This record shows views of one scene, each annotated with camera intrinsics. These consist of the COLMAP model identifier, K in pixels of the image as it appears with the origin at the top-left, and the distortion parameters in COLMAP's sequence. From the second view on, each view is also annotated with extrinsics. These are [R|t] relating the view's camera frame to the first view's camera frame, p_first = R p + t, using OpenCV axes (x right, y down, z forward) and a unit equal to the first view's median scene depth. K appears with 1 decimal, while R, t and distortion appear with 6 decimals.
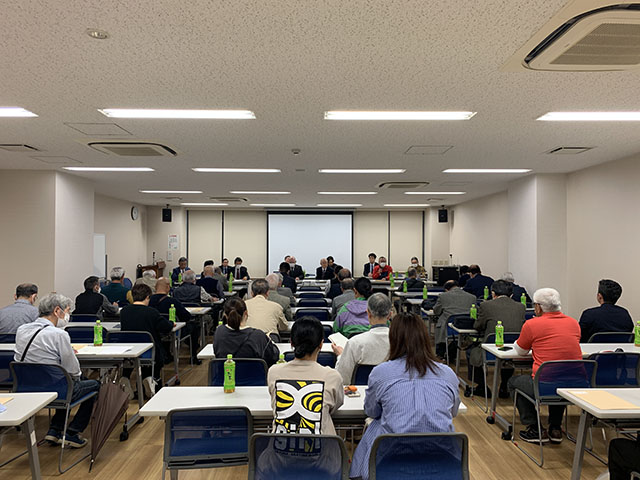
lens RADIAL K [[488.4, 0, 309.8], [0, 488.4, 238.6], [0, 0, 1]] dist [0.090856, -0.093716]
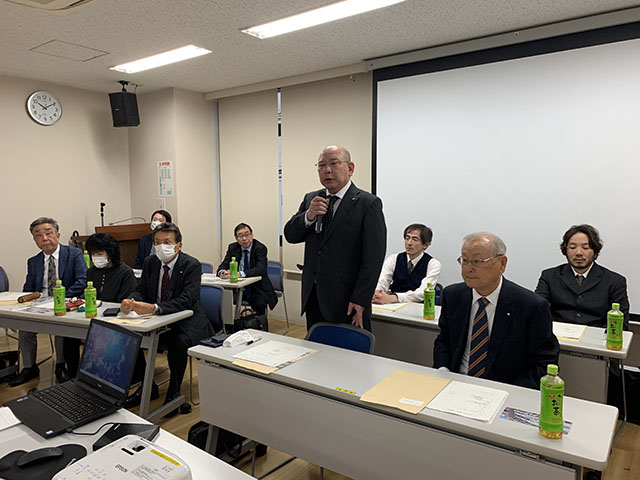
lens RADIAL K [[488.4, 0, 309.8], [0, 488.4, 238.6], [0, 0, 1]] dist [0.090856, -0.093716]
pose [[0.815766, 0.047154, -0.576457, 0.064988], [0.023528, 0.993141, 0.114533, 0.012836], [0.577903, -0.106995, 0.809061, 0.728170]]
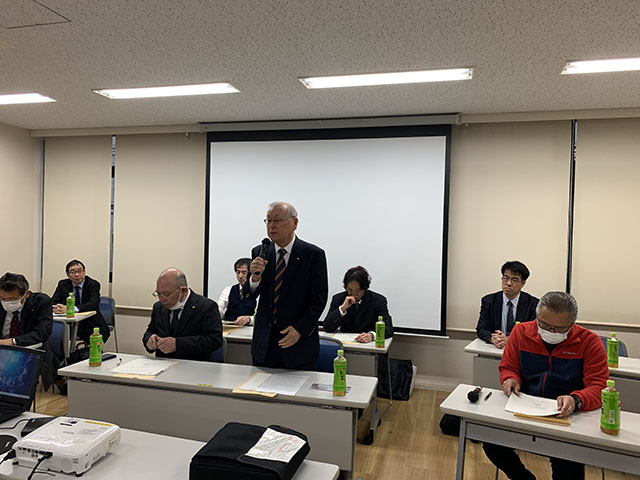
lens RADIAL K [[488.4, 0, 309.8], [0, 488.4, 238.6], [0, 0, 1]] dist [0.090856, -0.093716]
pose [[0.971621, 0.023736, -0.235348, 0.077443], [-0.013935, 0.998968, 0.043219, 0.006715], [0.236131, -0.038713, 0.970950, 0.669200]]
